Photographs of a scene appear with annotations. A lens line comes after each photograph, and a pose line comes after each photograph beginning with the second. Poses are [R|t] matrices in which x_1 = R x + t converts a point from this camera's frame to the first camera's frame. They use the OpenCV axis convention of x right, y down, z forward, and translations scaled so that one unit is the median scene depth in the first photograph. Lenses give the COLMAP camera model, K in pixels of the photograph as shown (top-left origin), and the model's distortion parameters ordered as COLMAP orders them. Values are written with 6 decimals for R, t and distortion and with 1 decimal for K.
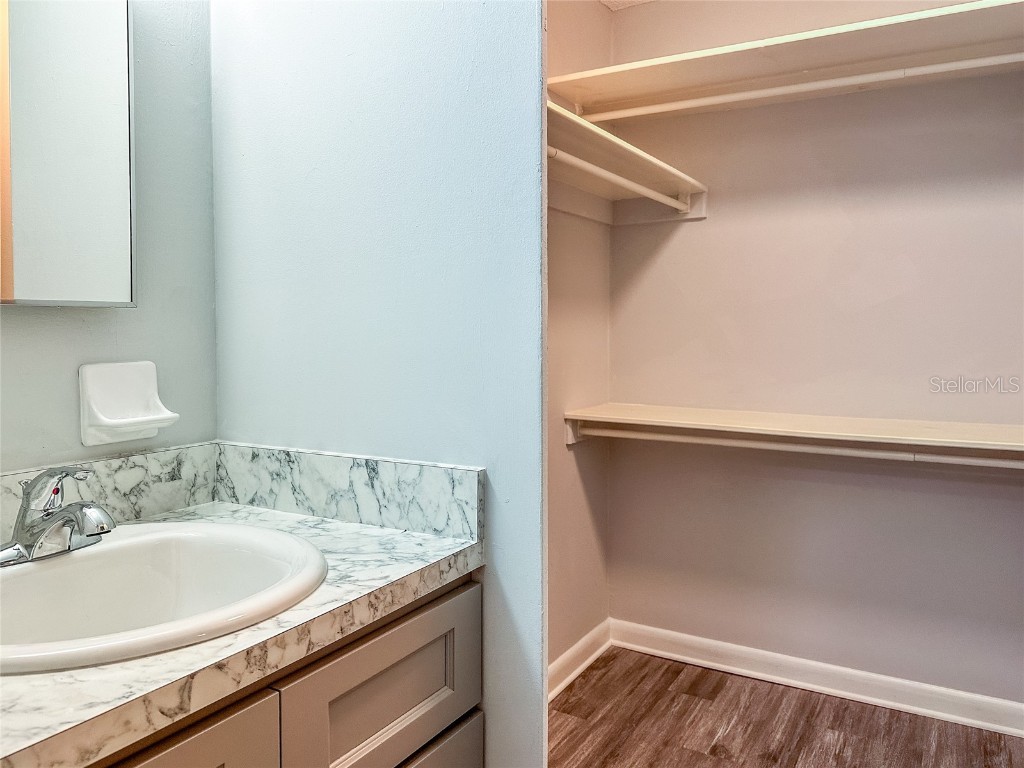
lens RADIAL K [[807.5, 0, 515.9], [0, 807.5, 378.5], [0, 0, 1]] dist [0.030868, -0.041808]
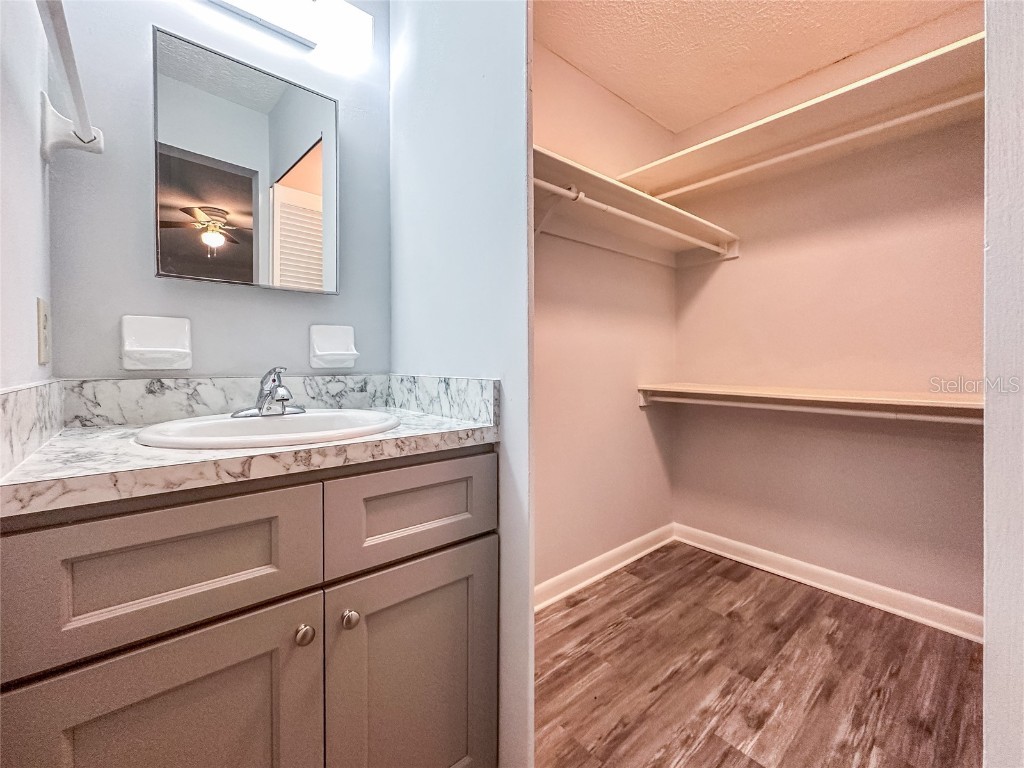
lens RADIAL K [[451.2, 0, 513.5], [0, 451.2, 382.1], [0, 0, 1]] dist [0.004803, -0.001436]
pose [[0.939282, 0.016355, -0.342756, 0.243160], [-0.025941, 0.999390, -0.023400, 0.114079], [0.342164, 0.030871, 0.939133, 0.149094]]
